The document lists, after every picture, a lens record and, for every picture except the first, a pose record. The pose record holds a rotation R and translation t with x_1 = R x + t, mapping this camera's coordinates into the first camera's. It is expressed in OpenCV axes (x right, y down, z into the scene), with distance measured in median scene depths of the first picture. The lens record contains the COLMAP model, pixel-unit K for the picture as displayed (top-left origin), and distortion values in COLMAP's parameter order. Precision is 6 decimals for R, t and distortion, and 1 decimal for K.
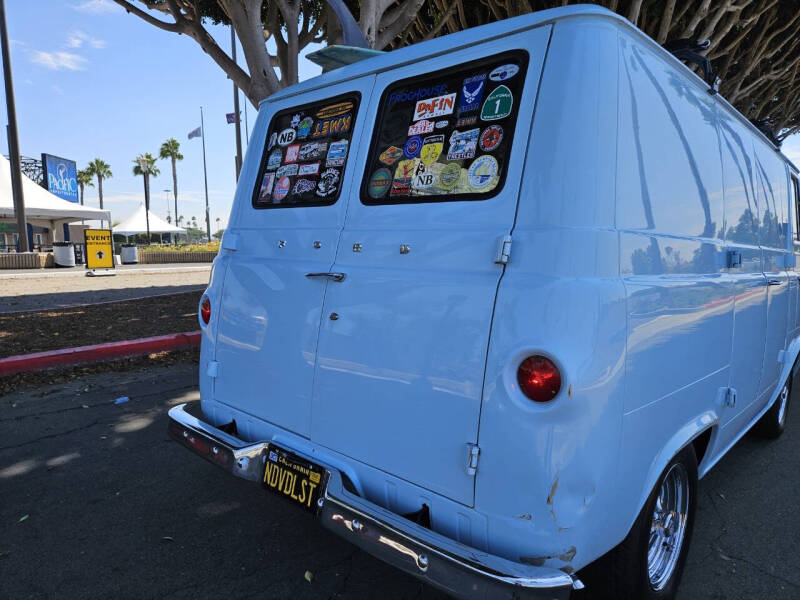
lens RADIAL K [[560.9, 0, 400.0], [0, 560.9, 300.0], [0, 0, 1]] dist [0.006327, 0.000522]
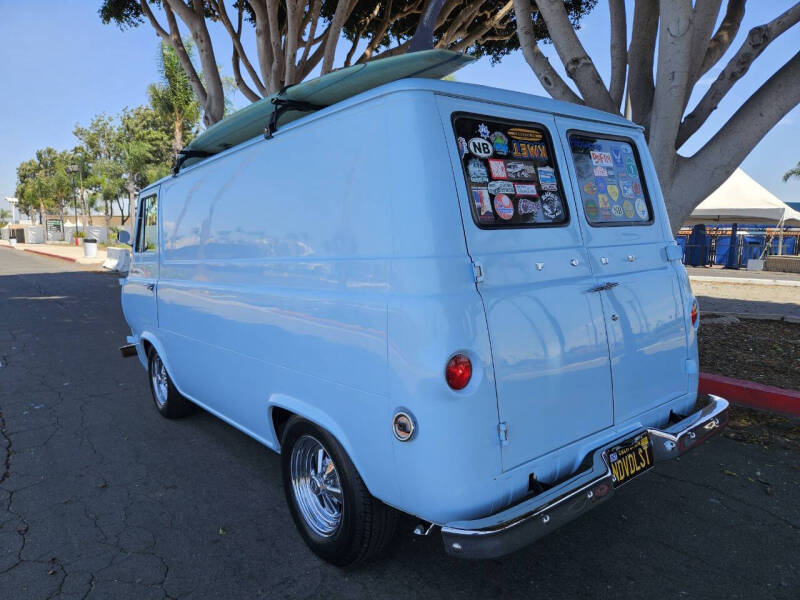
lens RADIAL K [[644.3, 0, 400.0], [0, 644.3, 300.0], [0, 0, 1]] dist [0.008678, -0.000574]
pose [[0.068385, -0.124733, 0.989831, -1.322475], [0.138517, 0.983731, 0.114394, -0.201532], [-0.987996, 0.129285, 0.084550, 1.144259]]
